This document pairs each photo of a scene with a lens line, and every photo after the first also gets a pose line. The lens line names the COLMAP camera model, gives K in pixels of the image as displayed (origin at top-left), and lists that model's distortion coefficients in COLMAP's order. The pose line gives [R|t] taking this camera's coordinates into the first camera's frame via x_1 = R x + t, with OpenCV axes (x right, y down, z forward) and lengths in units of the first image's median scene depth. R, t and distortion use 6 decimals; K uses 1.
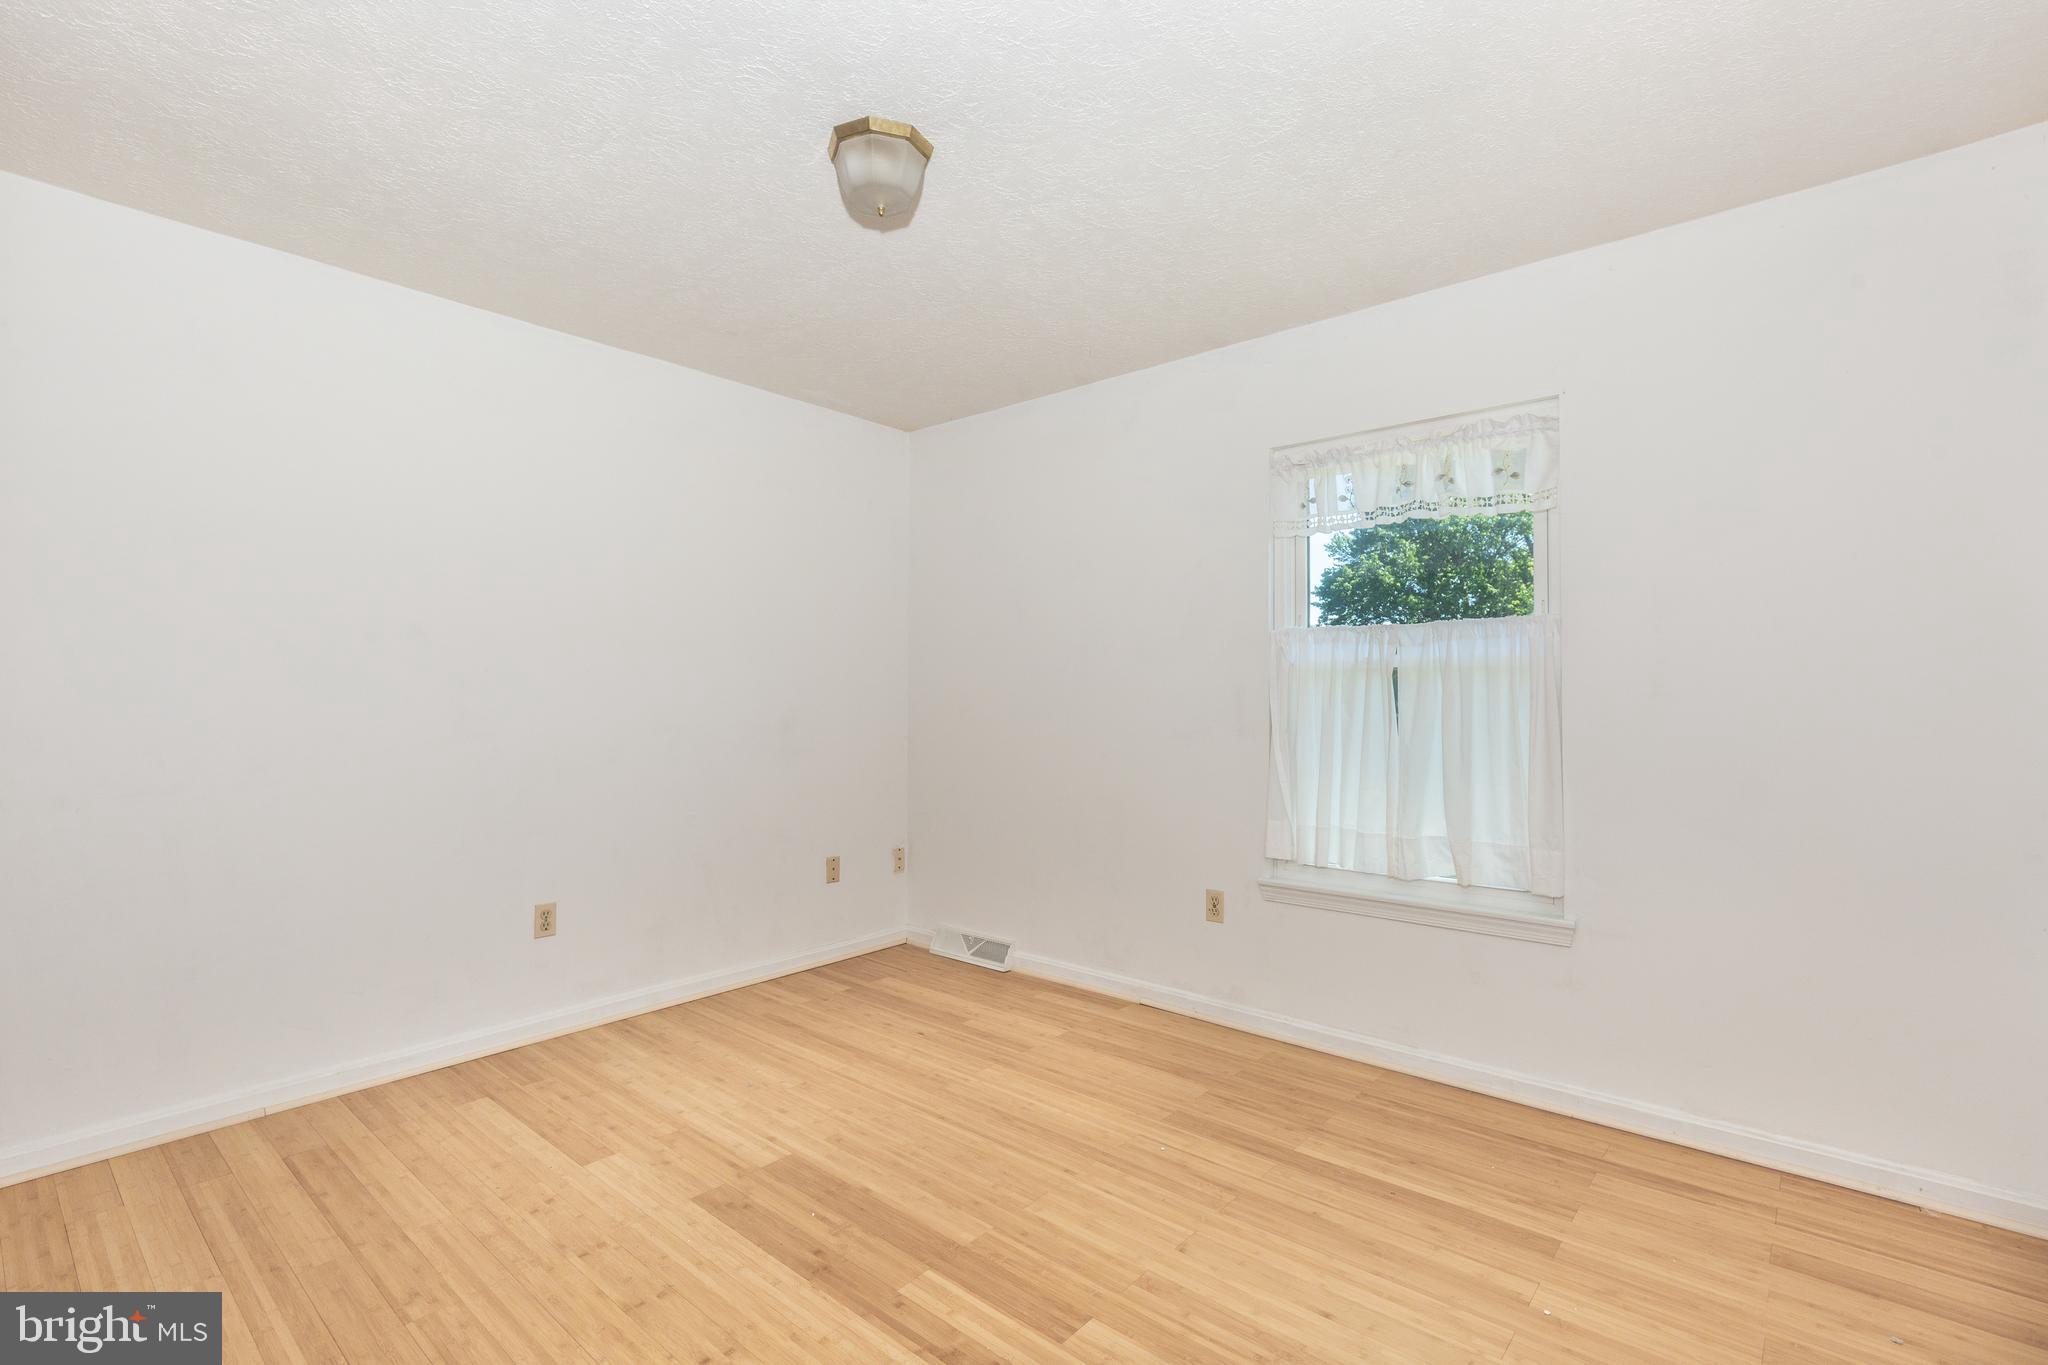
lens RADIAL K [[935.8, 0, 1022.8], [0, 935.8, 688.8], [0, 0, 1]] dist [0.000561, -0.001745]
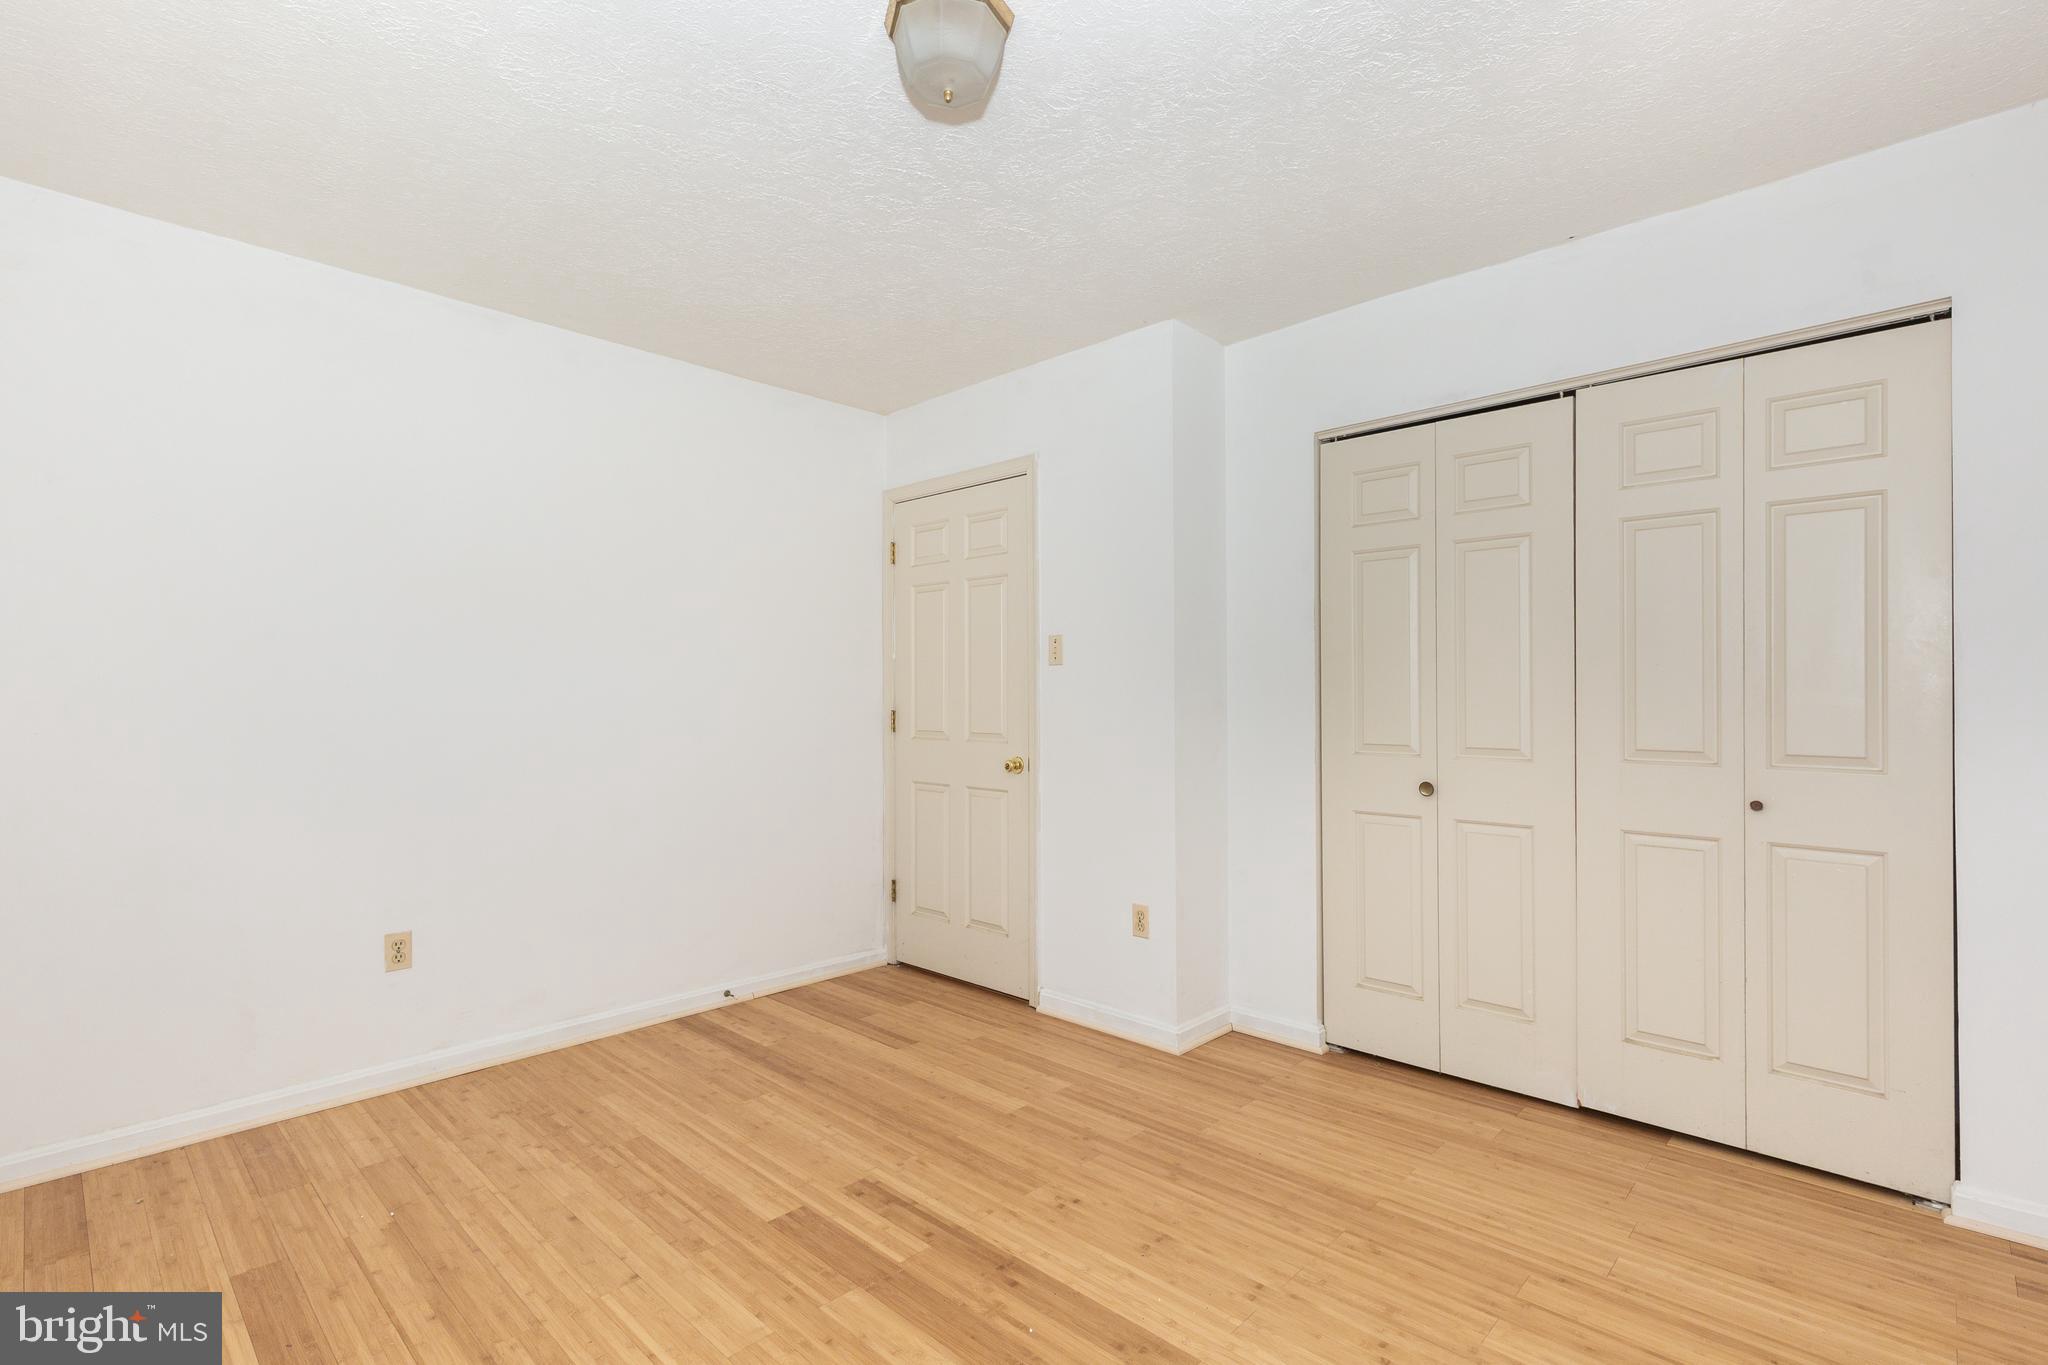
lens RADIAL K [[935.8, 0, 1025.2], [0, 935.8, 690.8], [0, 0, 1]] dist [0.000561, -0.001745]
pose [[-0.999099, 0.005176, 0.042123, -0.281549], [0.004584, 0.999890, -0.014123, 0.014983], [-0.042191, -0.013917, -0.999013, 2.008192]]
